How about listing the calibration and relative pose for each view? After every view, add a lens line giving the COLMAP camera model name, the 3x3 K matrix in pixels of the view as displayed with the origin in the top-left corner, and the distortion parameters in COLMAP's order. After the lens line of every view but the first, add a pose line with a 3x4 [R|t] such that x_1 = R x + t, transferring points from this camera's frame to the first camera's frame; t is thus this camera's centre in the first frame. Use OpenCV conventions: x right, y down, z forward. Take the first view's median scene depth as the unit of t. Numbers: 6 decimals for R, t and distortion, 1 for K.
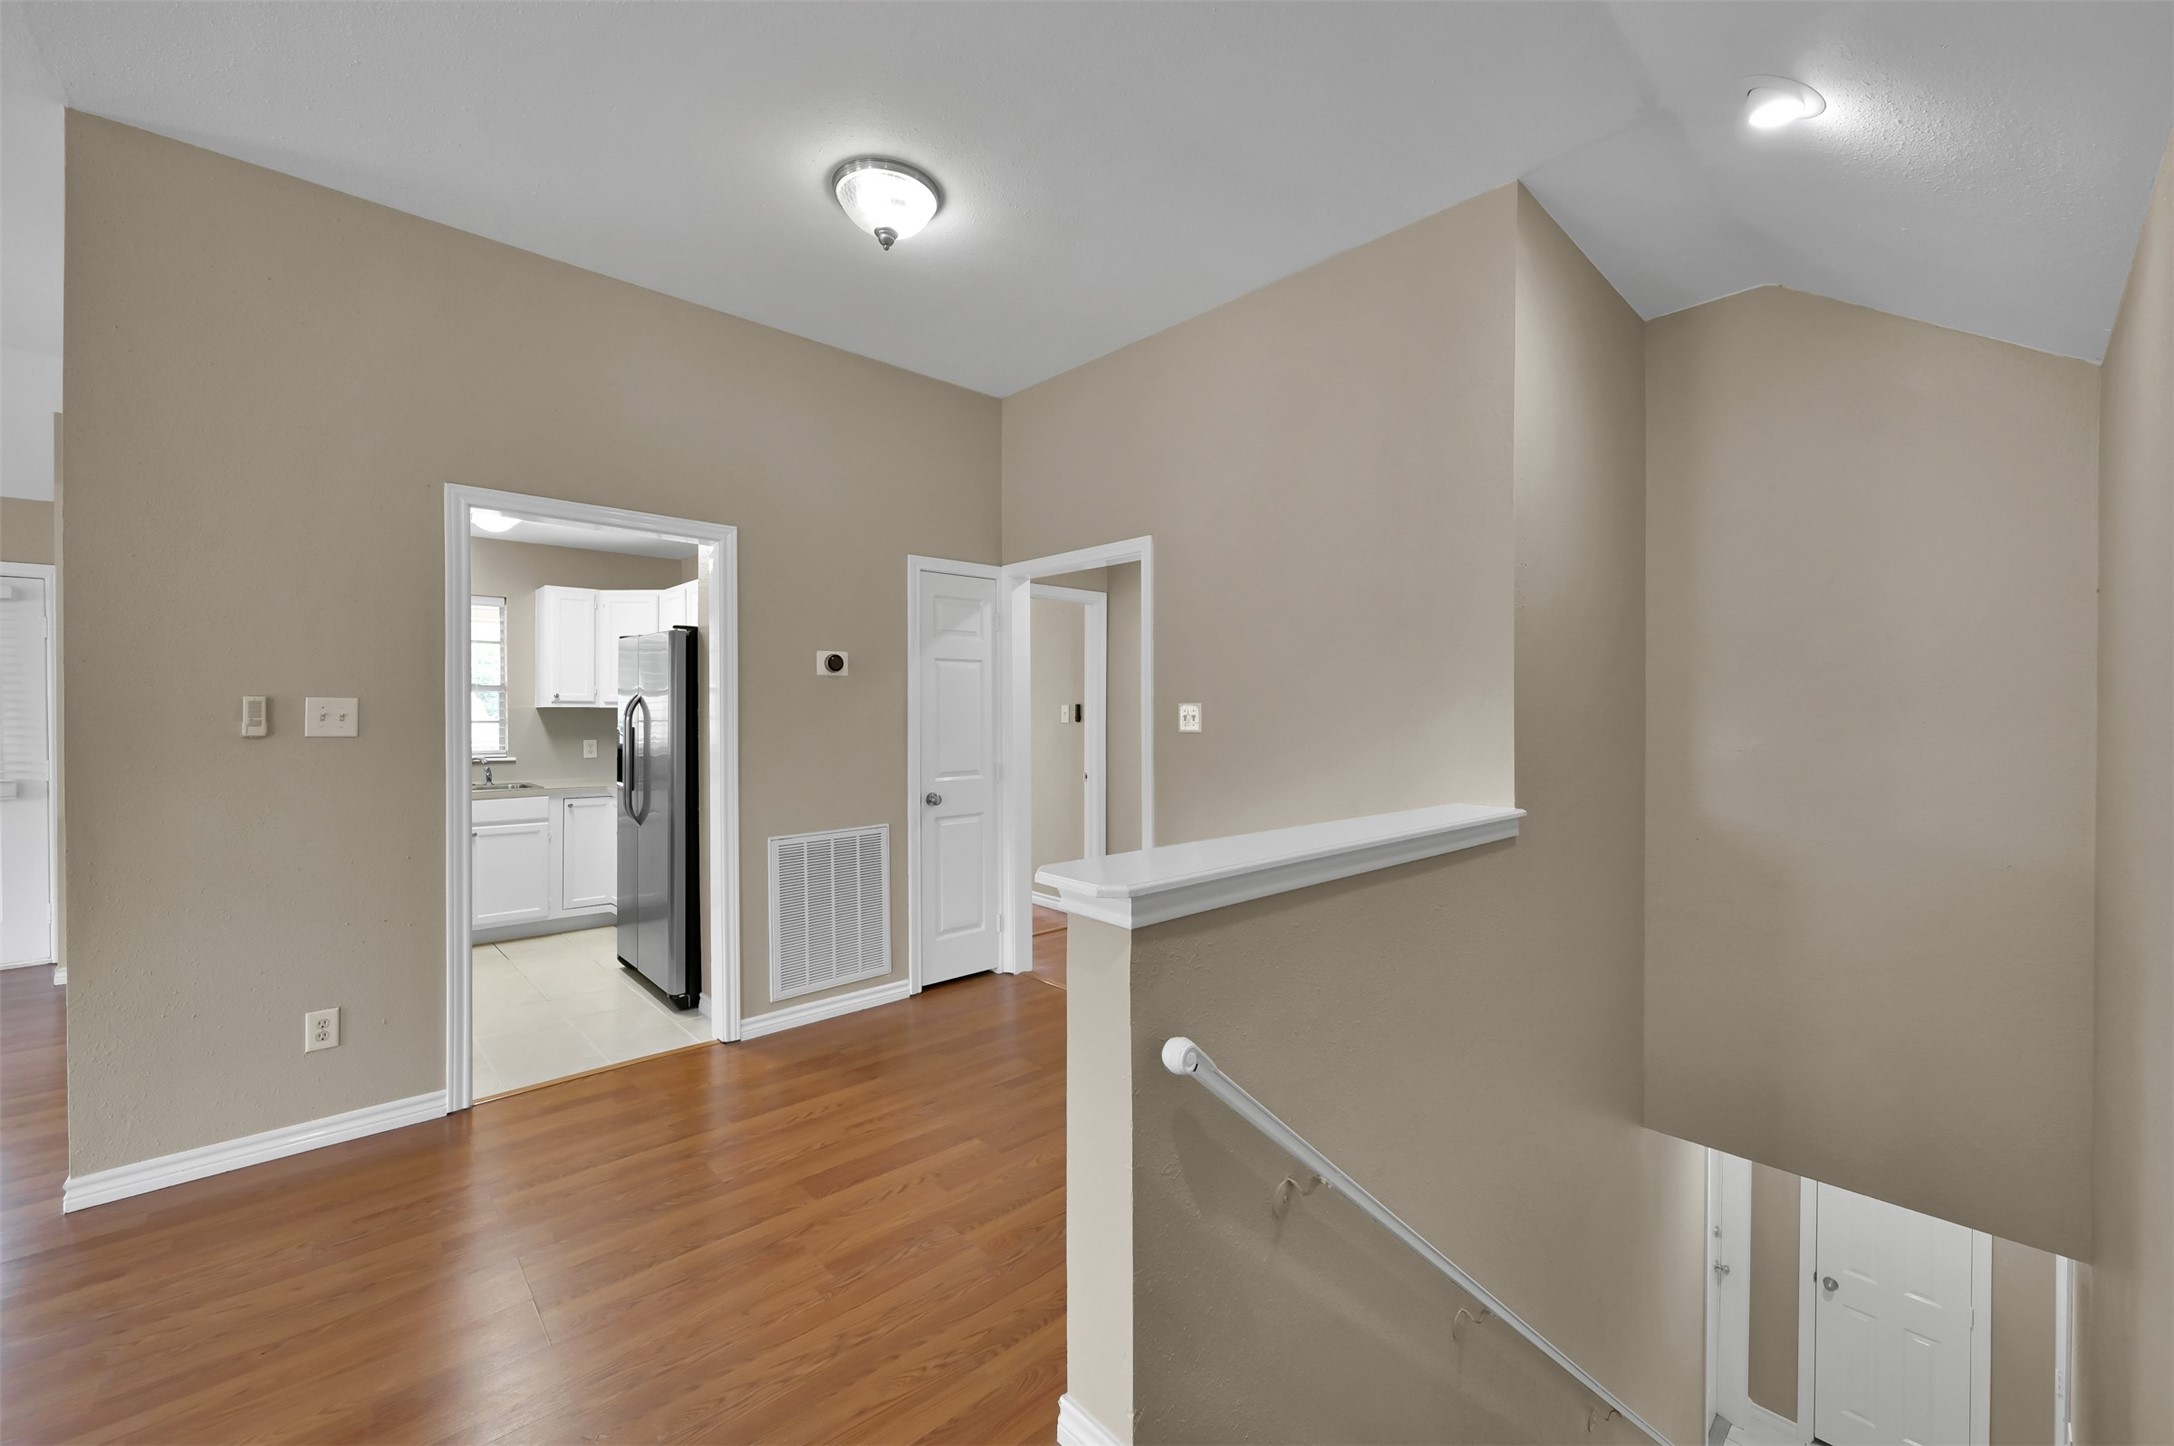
lens RADIAL K [[866.6, 0, 1083.3], [0, 866.6, 718.7], [0, 0, 1]] dist [-0.000427, 0.000537]
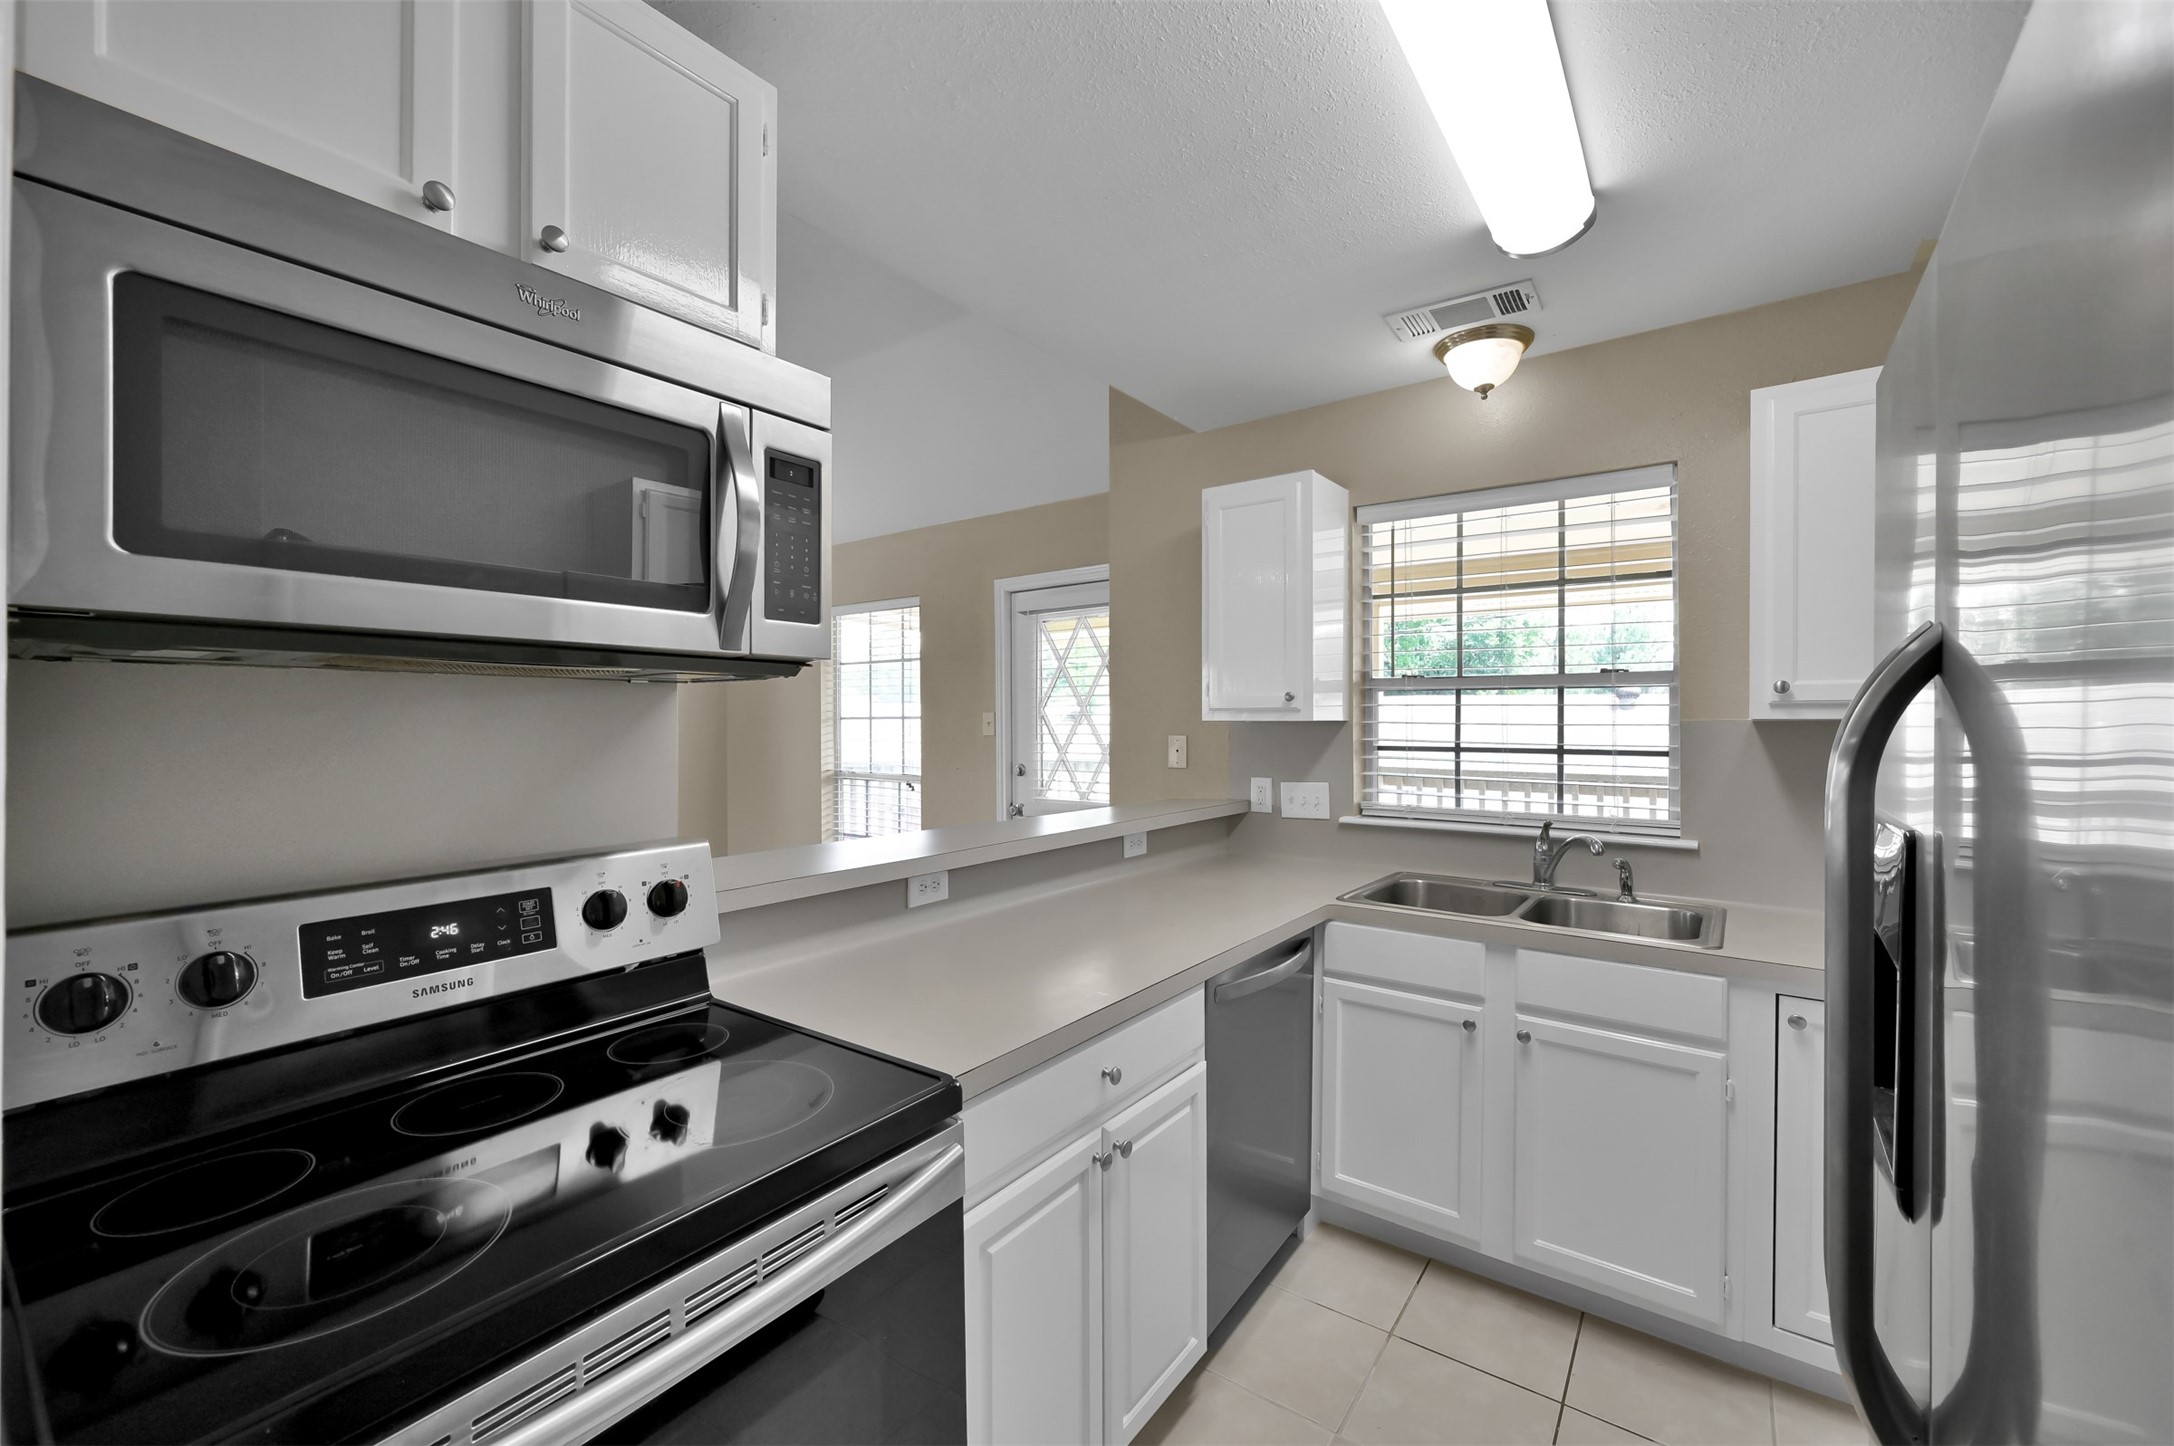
lens RADIAL K [[866.6, 0, 1086.0], [0, 866.6, 723.3], [0, 0, 1]] dist [-0.000427, 0.000537]
pose [[0.183495, -0.000869, -0.983020, -0.400485], [-0.012053, 0.999922, -0.003134, -0.009335], [0.982947, 0.012423, 0.183471, 0.844840]]
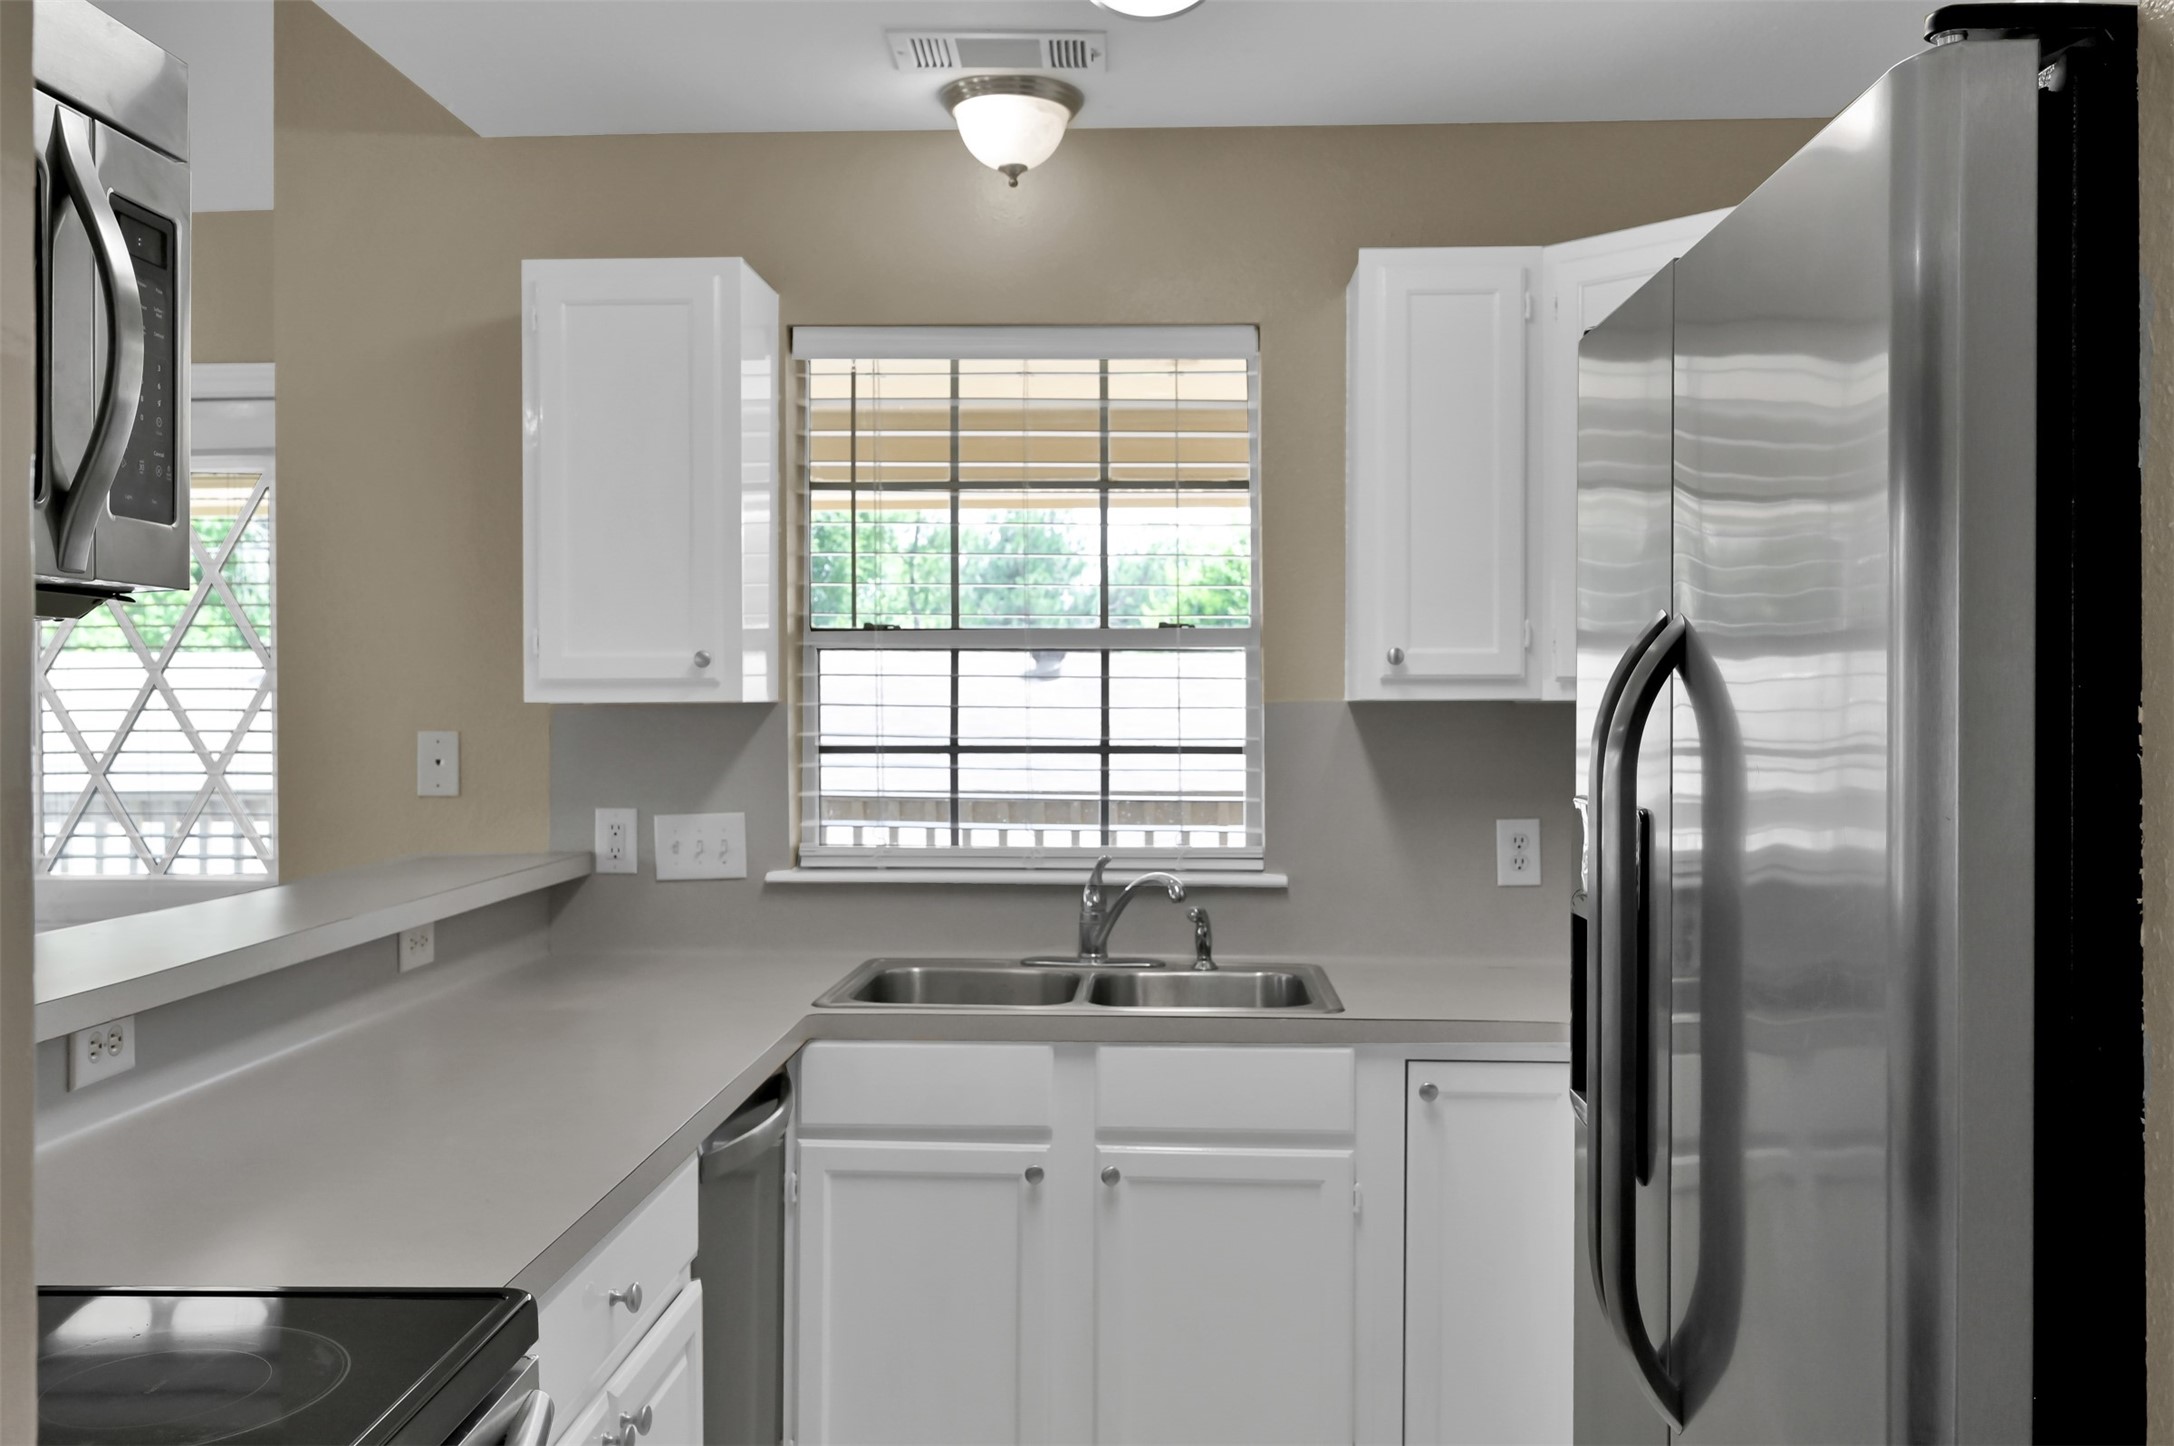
lens RADIAL K [[1840.8, 0, 1091.1], [0, 1840.8, 711.2], [0, 0, 1]] dist [-0.006417, 0.015239]
pose [[0.703351, 0.000230, -0.710843, -0.350991], [-0.006118, 0.999965, -0.005729, -0.007967], [0.710817, 0.008378, 0.703327, 0.692095]]
